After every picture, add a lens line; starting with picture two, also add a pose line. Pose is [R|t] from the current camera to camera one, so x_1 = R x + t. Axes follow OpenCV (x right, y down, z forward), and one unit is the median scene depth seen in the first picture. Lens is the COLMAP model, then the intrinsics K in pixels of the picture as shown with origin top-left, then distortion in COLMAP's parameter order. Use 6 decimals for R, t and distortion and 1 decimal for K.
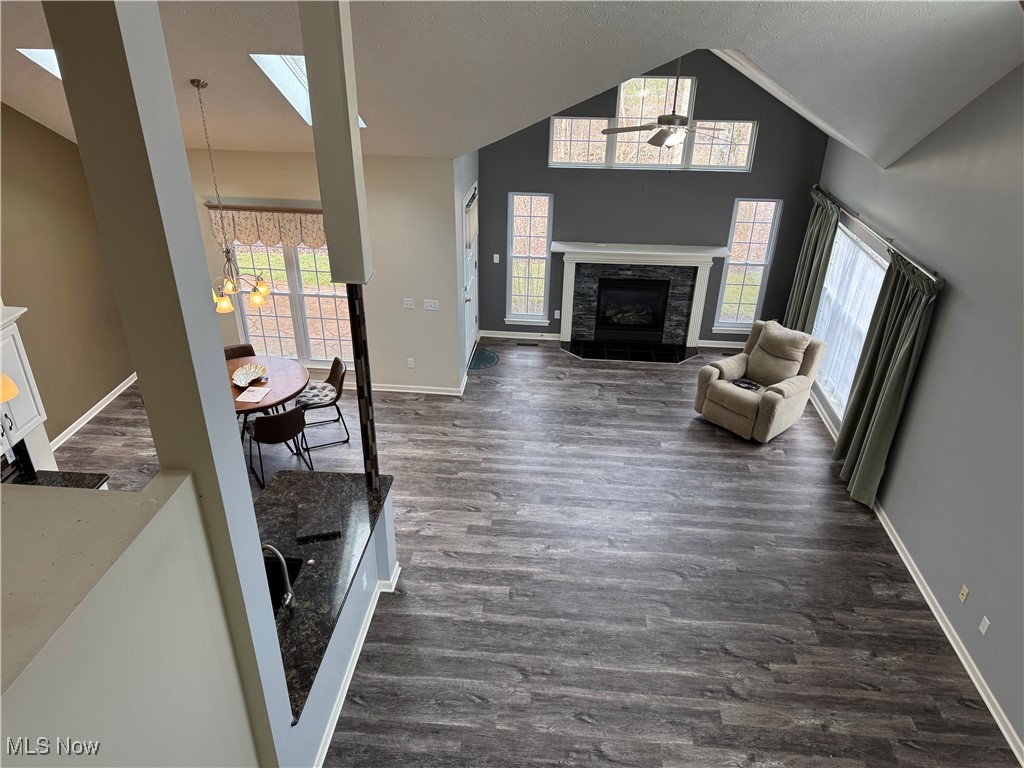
lens RADIAL K [[709.9, 0, 510.2], [0, 709.9, 388.9], [0, 0, 1]] dist [0.166207, -0.314208]
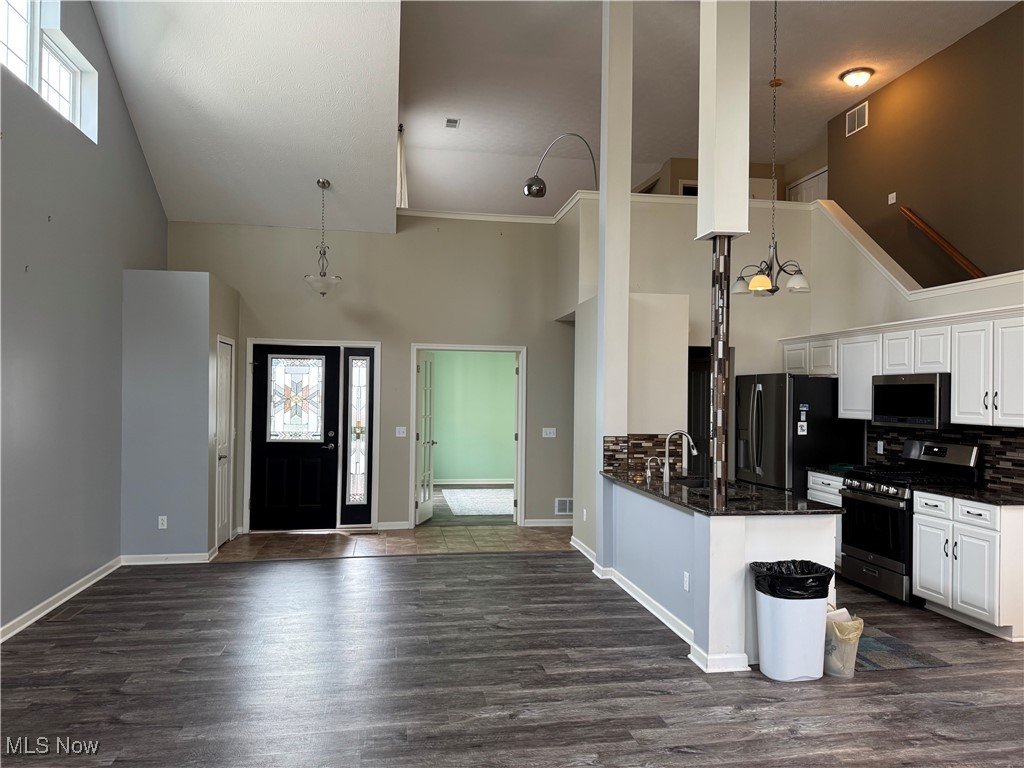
lens RADIAL K [[722.4, 0, 512.0], [0, 722.4, 384.0], [0, 0, 1]] dist [0.101642, -0.127711]
pose [[-0.966921, -0.030936, -0.253194, 0.156028], [-0.143597, 0.886403, 0.440079, -0.202885], [0.210818, 0.461880, -0.861524, 1.023660]]
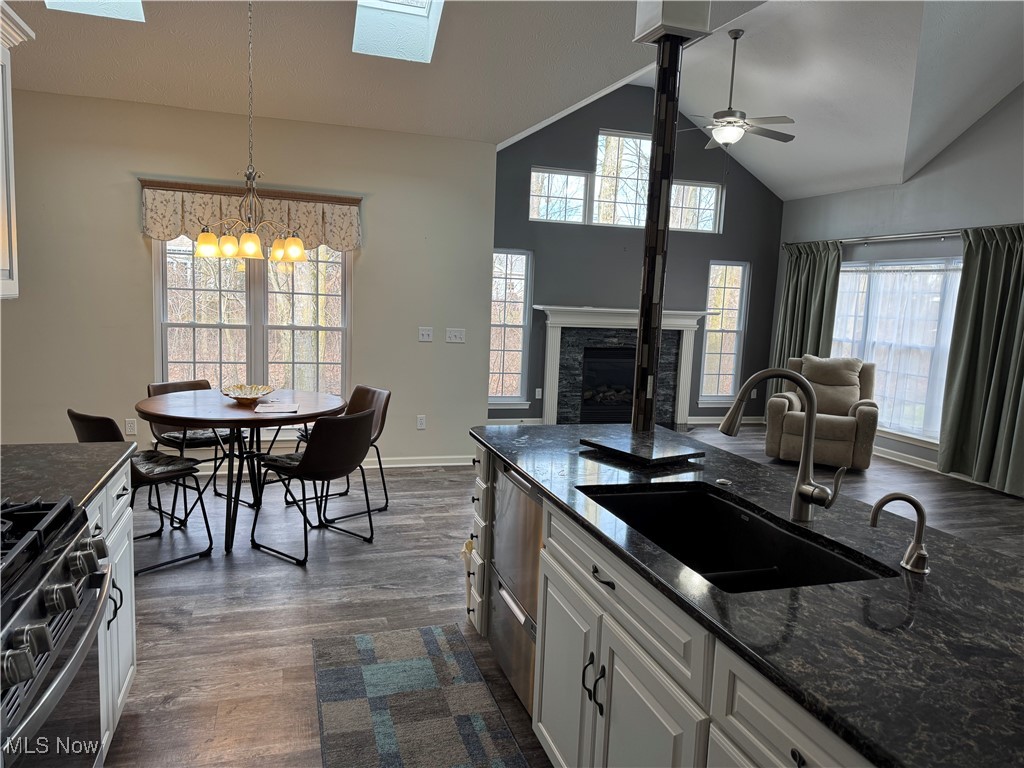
lens RADIAL K [[710.7, 0, 512.3], [0, 710.7, 389.0], [0, 0, 1]] dist [0.110696, -0.162177]
pose [[0.924624, -0.024961, 0.380061, -0.330145], [0.153313, 0.937833, -0.311390, 0.171993], [-0.348661, 0.346187, 0.870970, 0.332514]]
